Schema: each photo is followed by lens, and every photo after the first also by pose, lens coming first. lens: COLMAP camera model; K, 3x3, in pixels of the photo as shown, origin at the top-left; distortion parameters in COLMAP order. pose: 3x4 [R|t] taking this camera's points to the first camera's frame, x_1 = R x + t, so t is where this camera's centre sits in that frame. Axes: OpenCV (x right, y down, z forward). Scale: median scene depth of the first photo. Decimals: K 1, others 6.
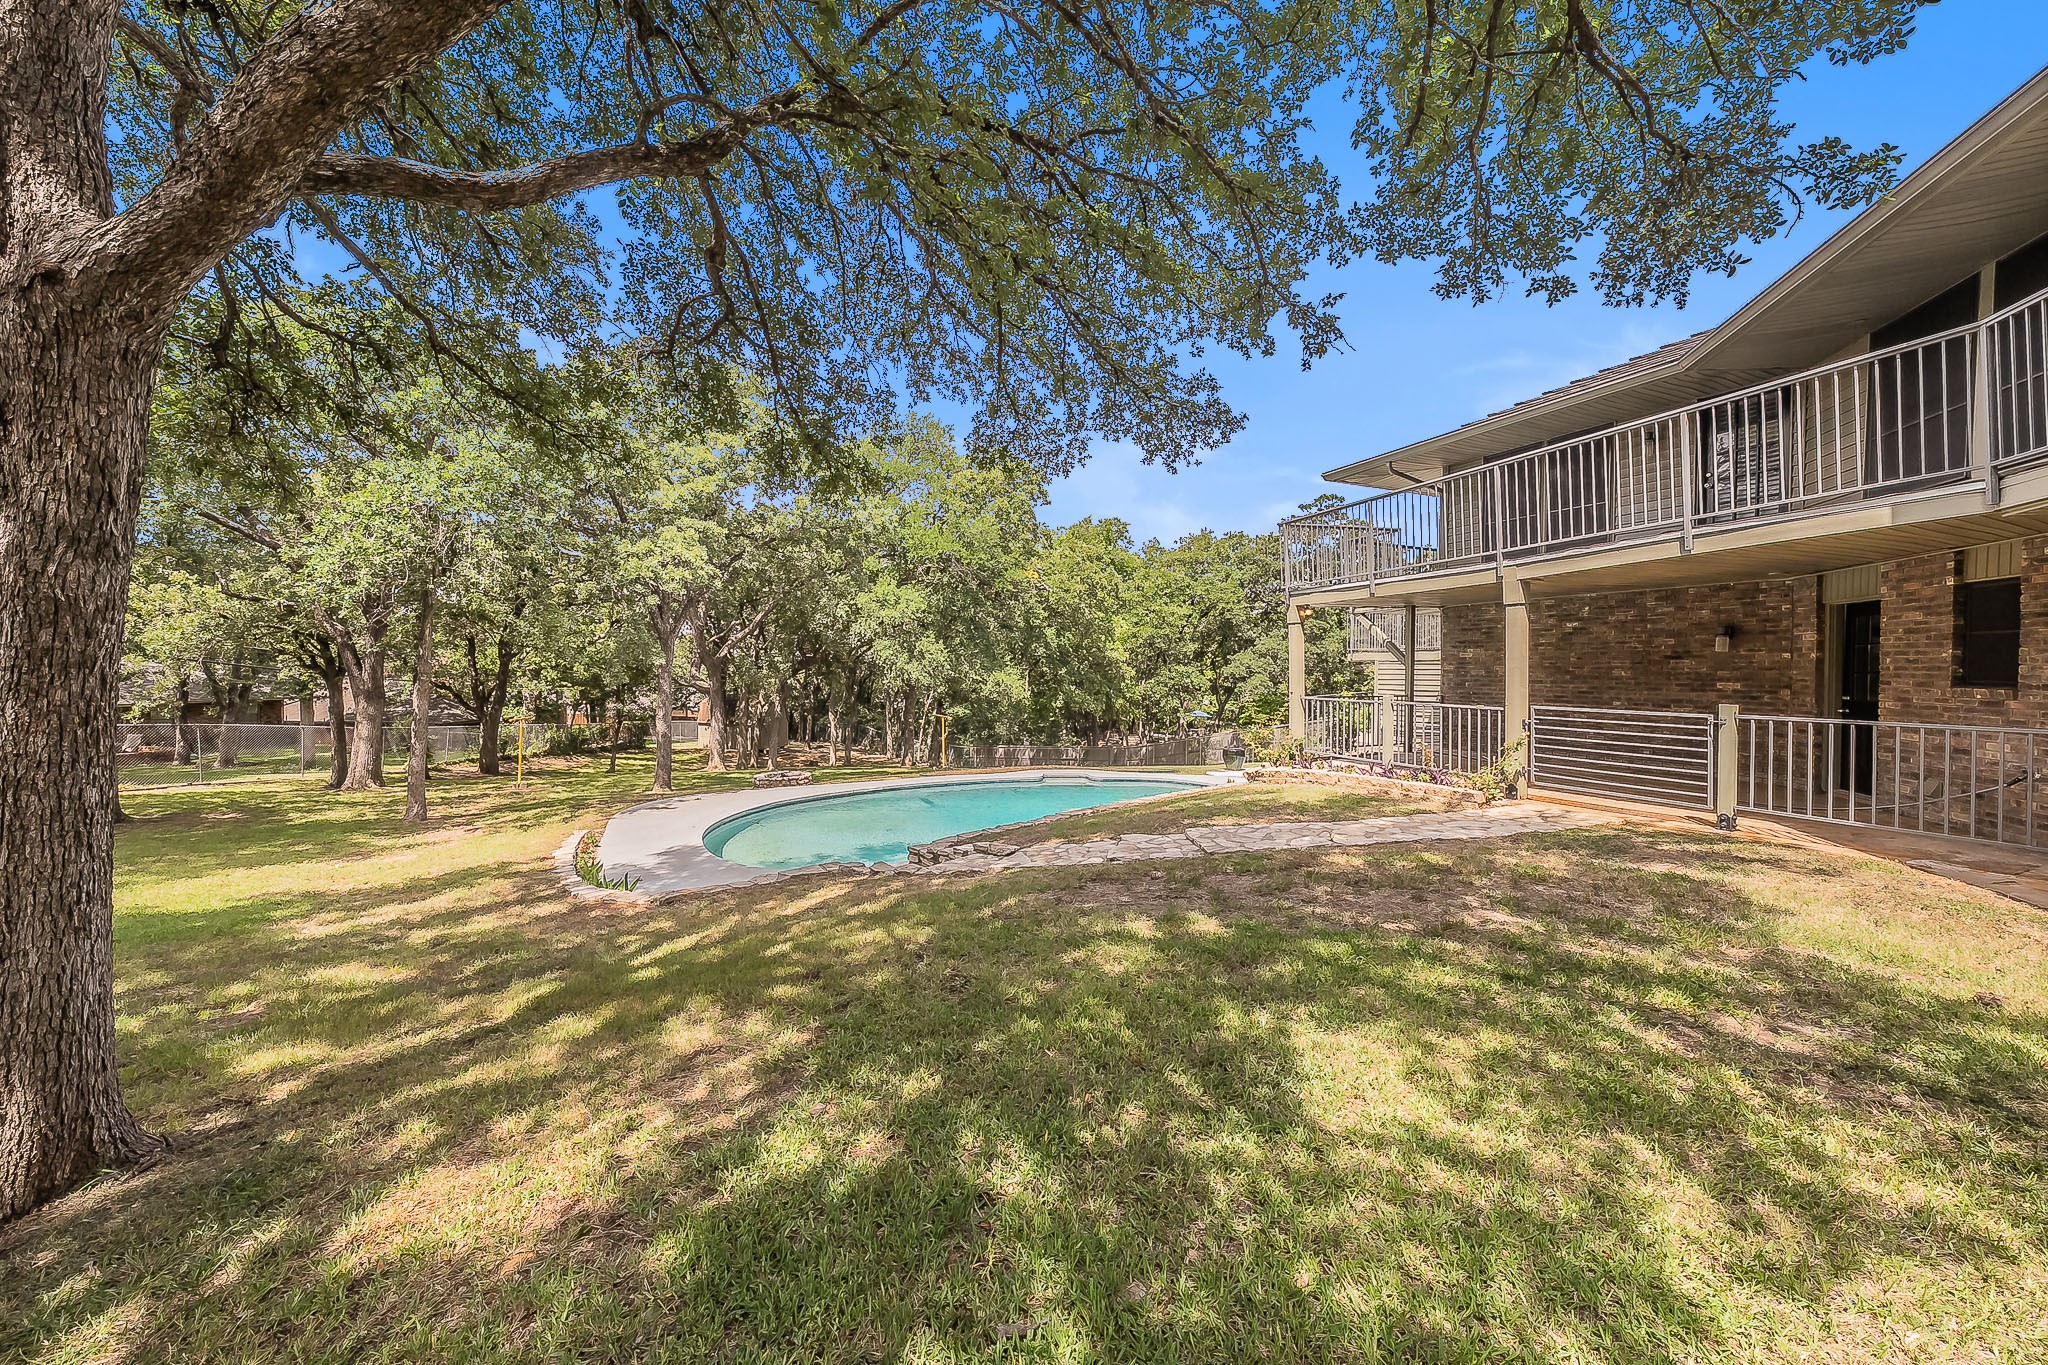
lens RADIAL K [[707.4, 0, 1024.0], [0, 707.4, 682.5], [0, 0, 1]] dist [-0.000071, 0.000013]
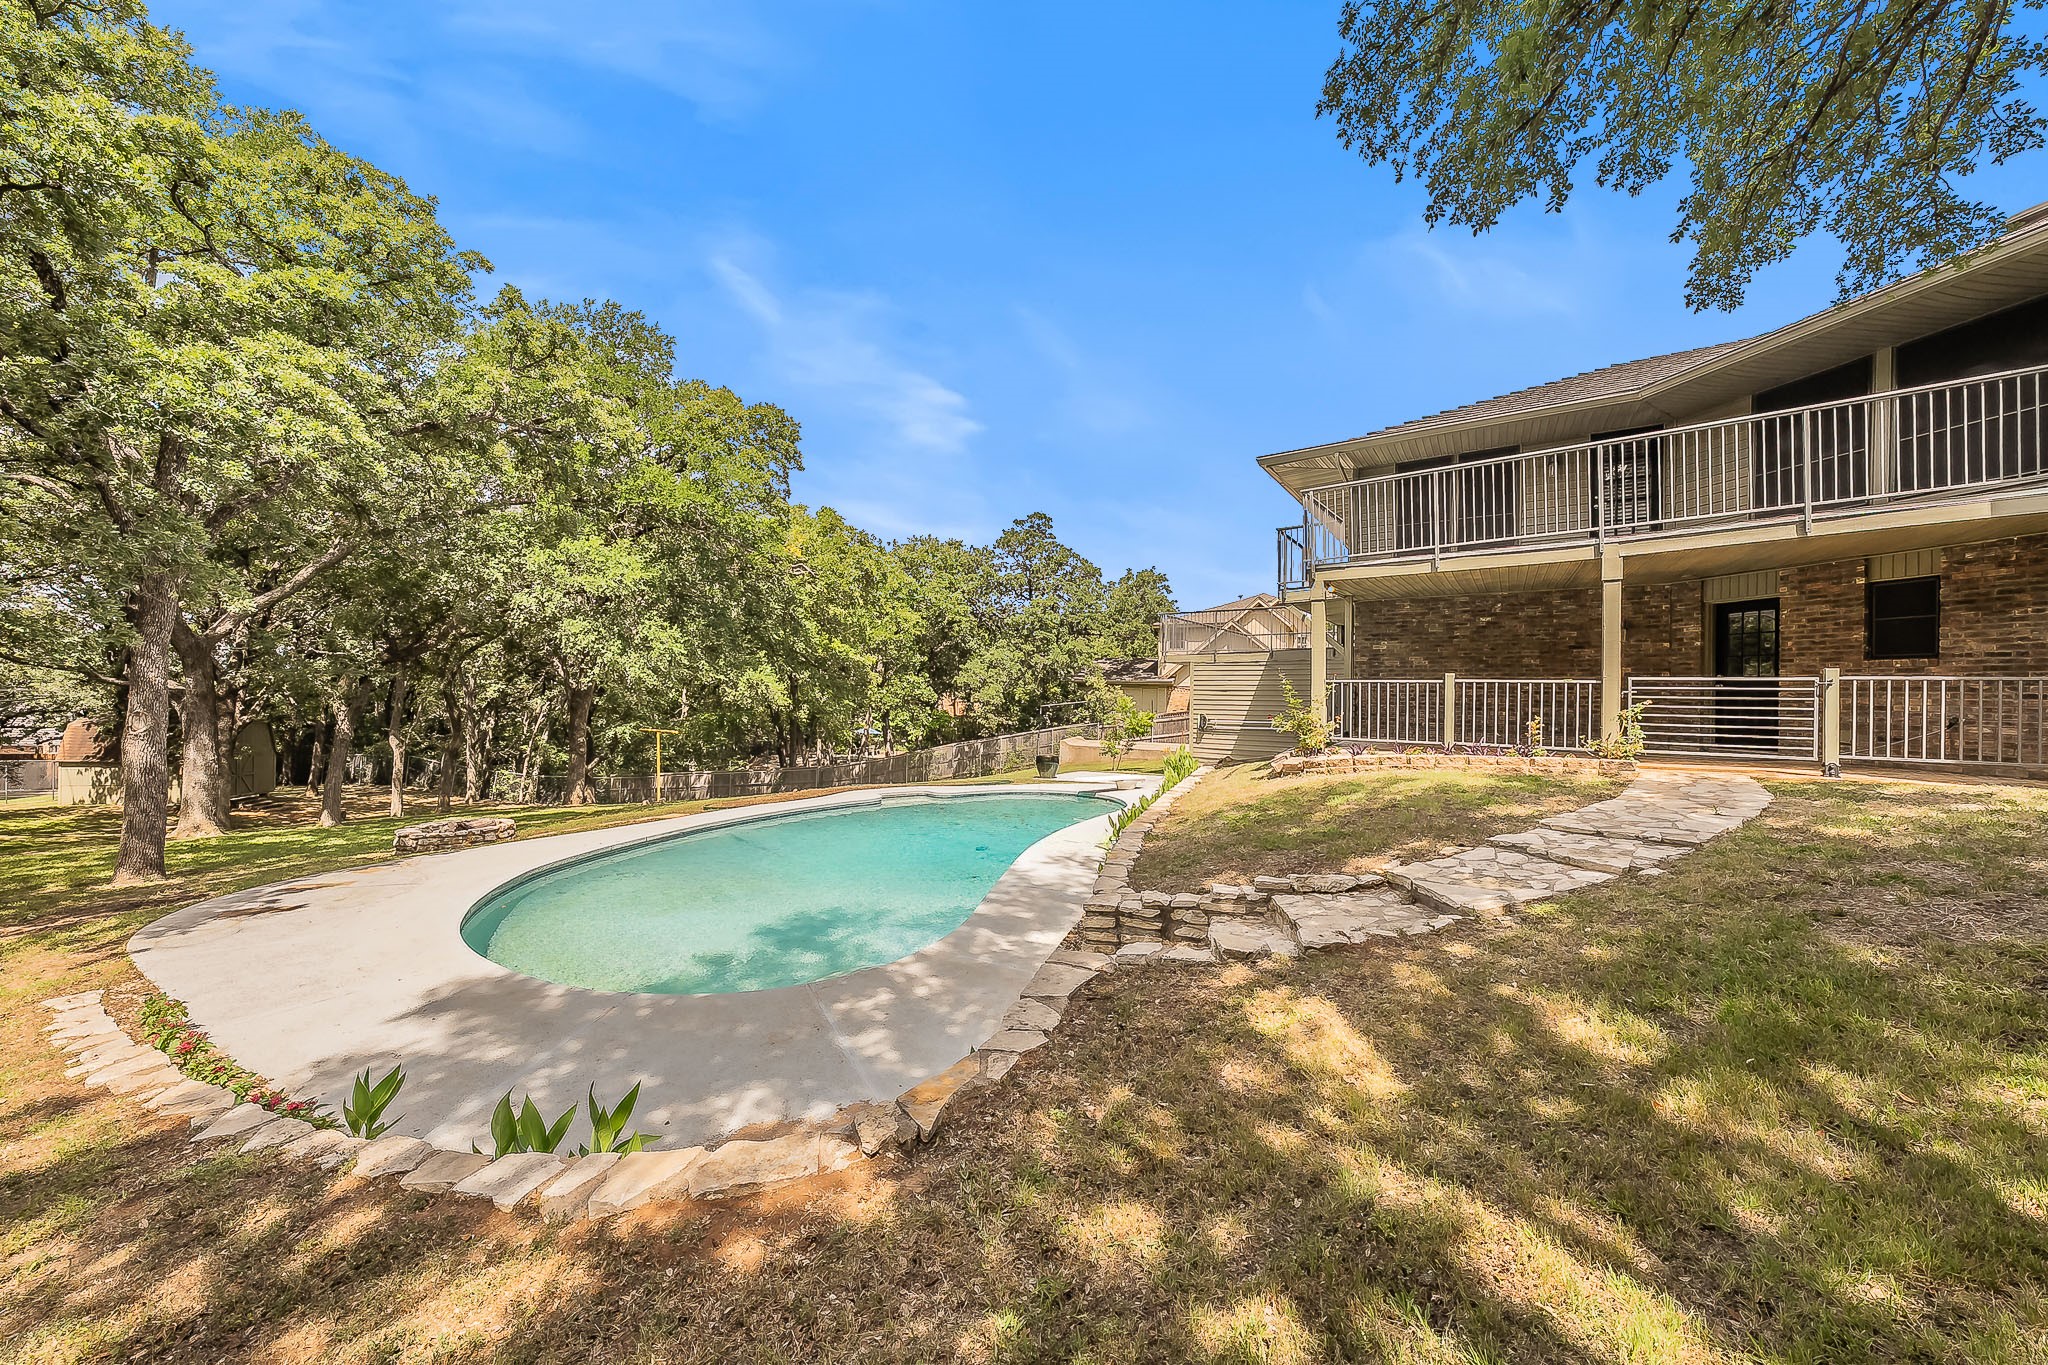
lens RADIAL K [[707.4, 0, 1024.0], [0, 707.4, 682.5], [0, 0, 1]] dist [-0.000071, 0.000013]
pose [[0.848700, 0.015809, 0.528638, -0.579818], [0.001561, 0.999474, -0.032396, 0.070836], [-0.528872, 0.028319, 0.848229, 0.569730]]
